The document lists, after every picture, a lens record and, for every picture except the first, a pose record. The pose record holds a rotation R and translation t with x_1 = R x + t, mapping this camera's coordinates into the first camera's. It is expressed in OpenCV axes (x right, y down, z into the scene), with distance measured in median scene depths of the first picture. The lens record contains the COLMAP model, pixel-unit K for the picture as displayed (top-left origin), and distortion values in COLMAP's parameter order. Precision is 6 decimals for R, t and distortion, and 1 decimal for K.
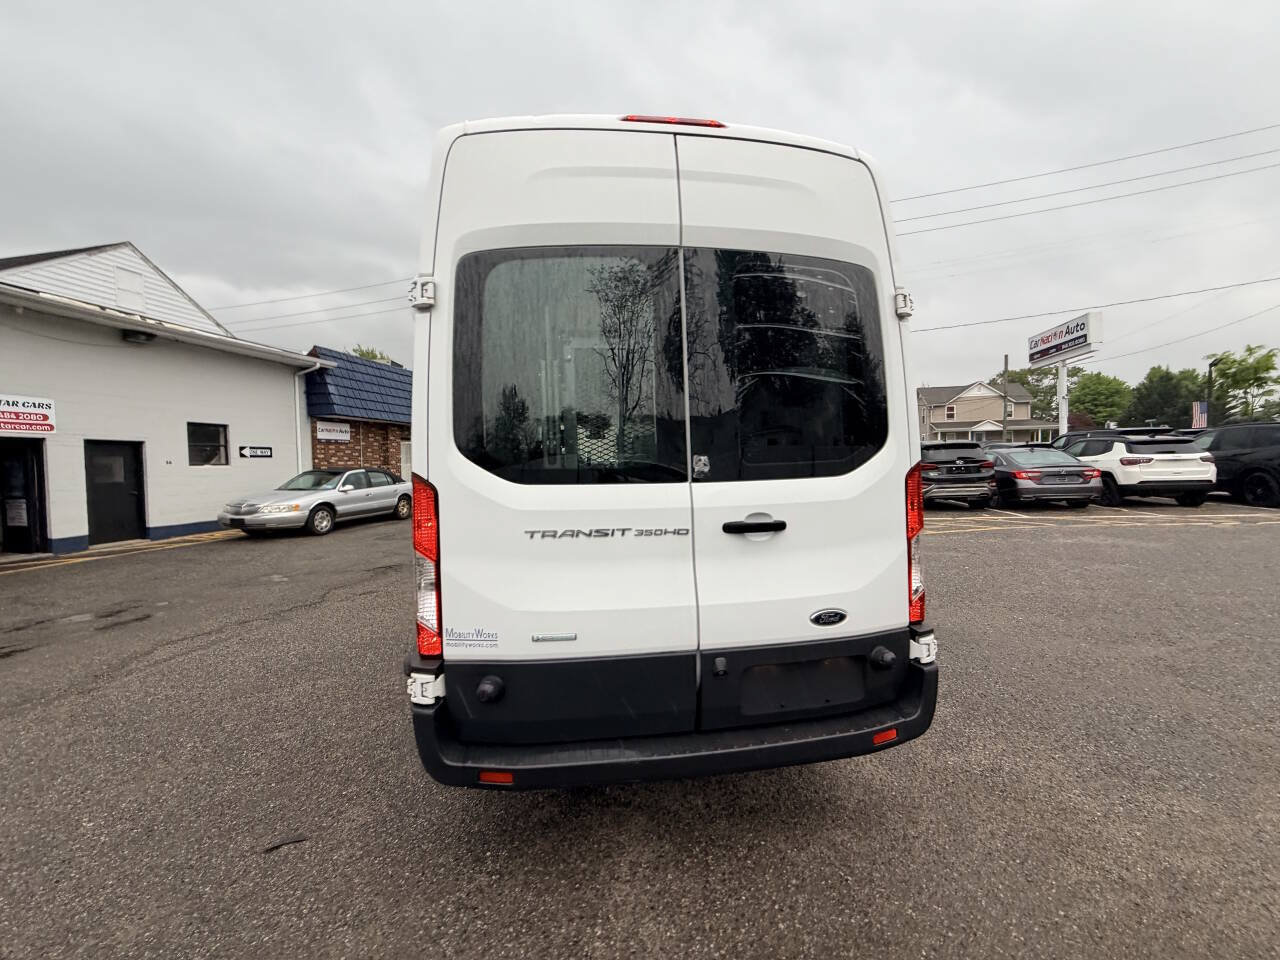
lens RADIAL K [[507.7, 0, 641.1], [0, 507.7, 480.0], [0, 0, 1]] dist [-0.001775, 0.000482]
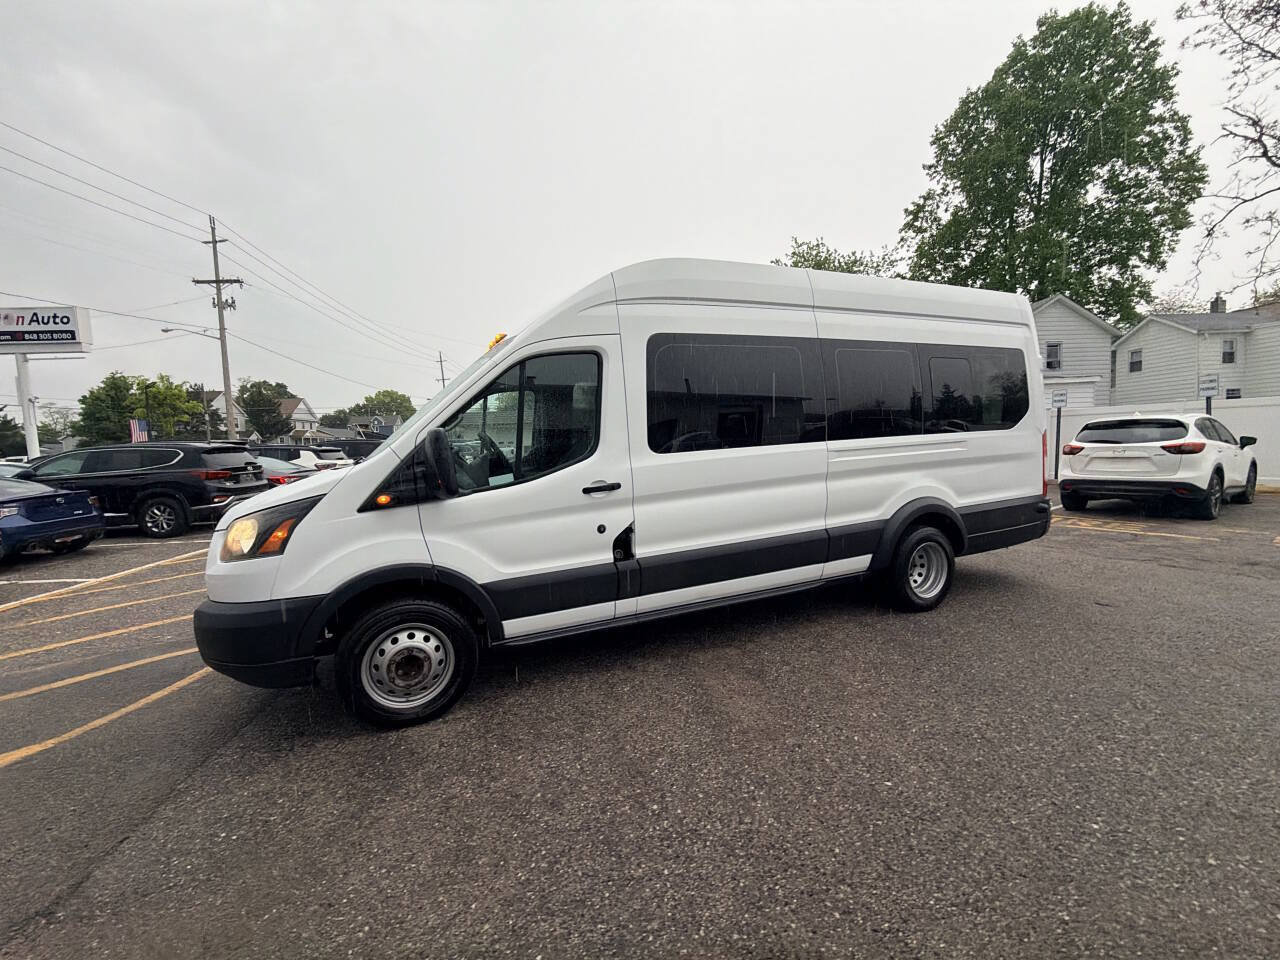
lens RADIAL K [[506.6, 0, 638.2], [0, 506.6, 480.1], [0, 0, 1]] dist [0.000974, -0.000260]
pose [[-0.256436, -0.030297, 0.966086, -2.034010], [0.077274, 0.995667, 0.051736, -0.044416], [-0.963467, 0.087921, -0.252984, 3.027963]]
